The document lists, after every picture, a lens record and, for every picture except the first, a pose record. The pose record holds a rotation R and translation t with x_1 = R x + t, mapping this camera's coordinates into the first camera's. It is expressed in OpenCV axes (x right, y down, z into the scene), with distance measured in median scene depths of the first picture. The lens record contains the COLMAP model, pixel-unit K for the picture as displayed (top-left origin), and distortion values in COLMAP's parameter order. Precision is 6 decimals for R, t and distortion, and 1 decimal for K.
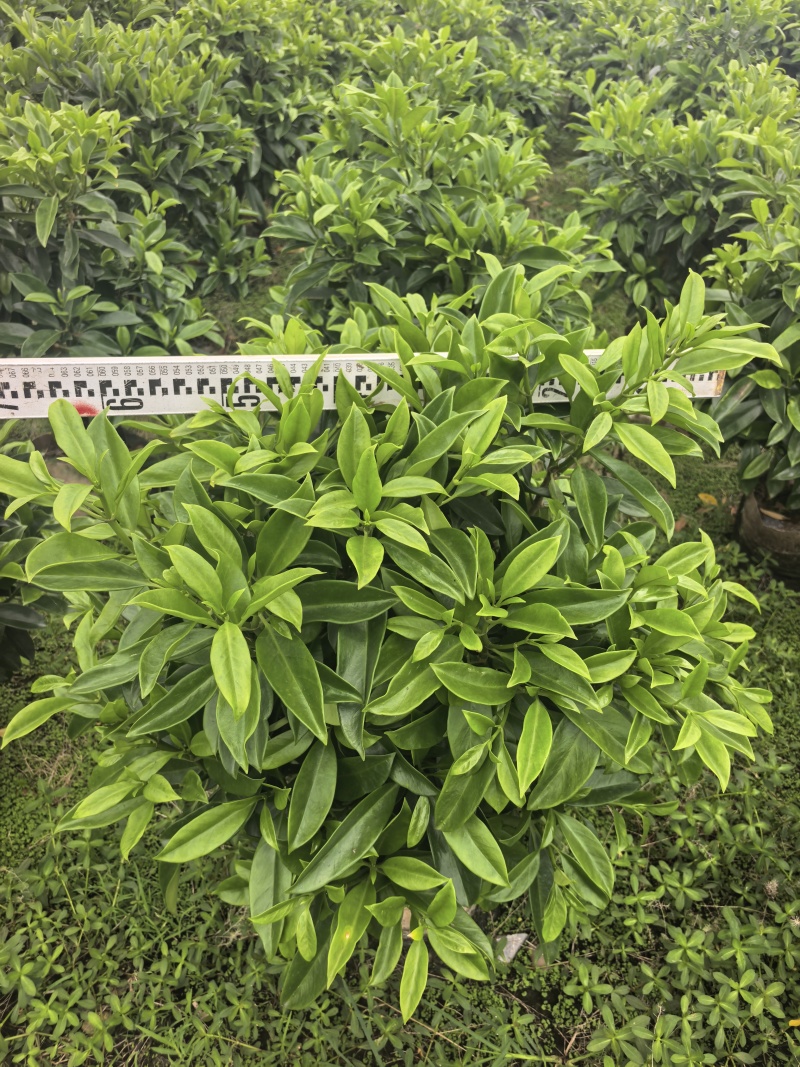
lens RADIAL K [[754.2, 0, 400.0], [0, 754.2, 533.5], [0, 0, 1]] dist [-0.018248, -0.001652]
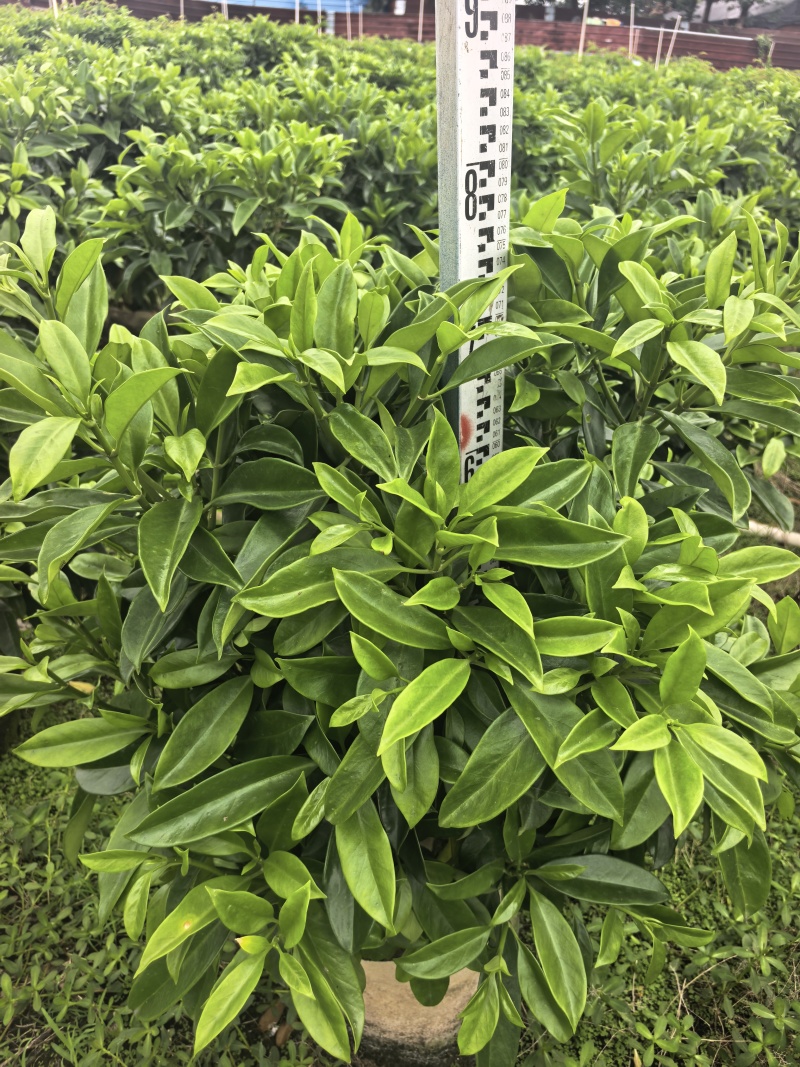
lens RADIAL K [[760.6, 0, 400.0], [0, 760.6, 533.5], [0, 0, 1]] dist [-0.004133, -0.005707]
pose [[0.939670, 0.210798, -0.269416, 0.163217], [-0.247599, 0.962546, -0.110455, 0.111629], [0.236042, 0.170498, 0.956668, 0.147113]]
